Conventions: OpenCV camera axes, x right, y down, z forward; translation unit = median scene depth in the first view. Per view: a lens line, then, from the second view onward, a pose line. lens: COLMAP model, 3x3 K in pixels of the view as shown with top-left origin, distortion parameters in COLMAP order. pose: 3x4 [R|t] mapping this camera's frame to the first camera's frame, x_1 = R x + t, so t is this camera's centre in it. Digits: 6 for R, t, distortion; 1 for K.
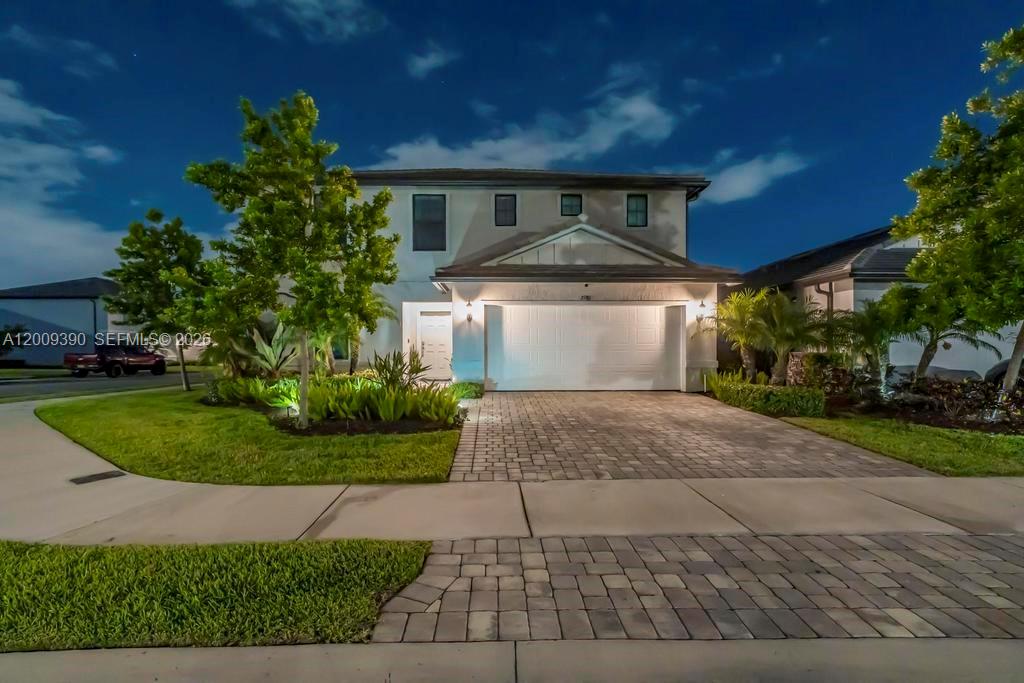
lens RADIAL K [[453.5, 0, 511.1], [0, 453.5, 350.5], [0, 0, 1]] dist [0.009211, 0.001767]
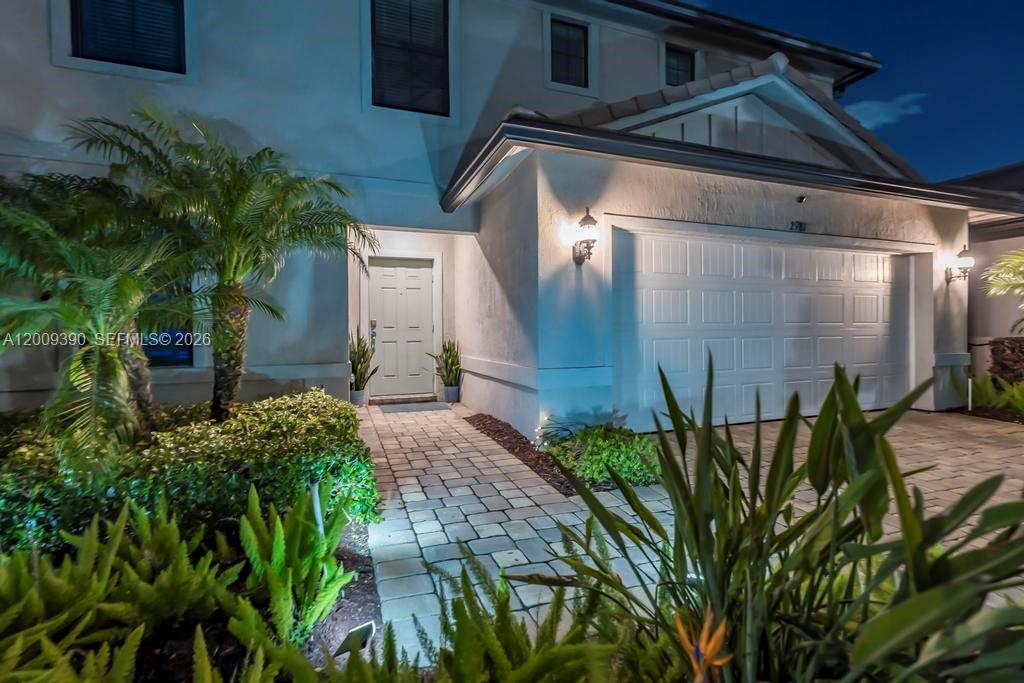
lens RADIAL K [[453.5, 0, 510.6], [0, 453.5, 333.3], [0, 0, 1]] dist [0.009211, 0.001767]
pose [[0.946112, -0.007824, 0.323745, -0.288309], [0.009370, 0.999951, -0.003219, -0.005298], [-0.323704, 0.006079, 0.946139, 0.689254]]
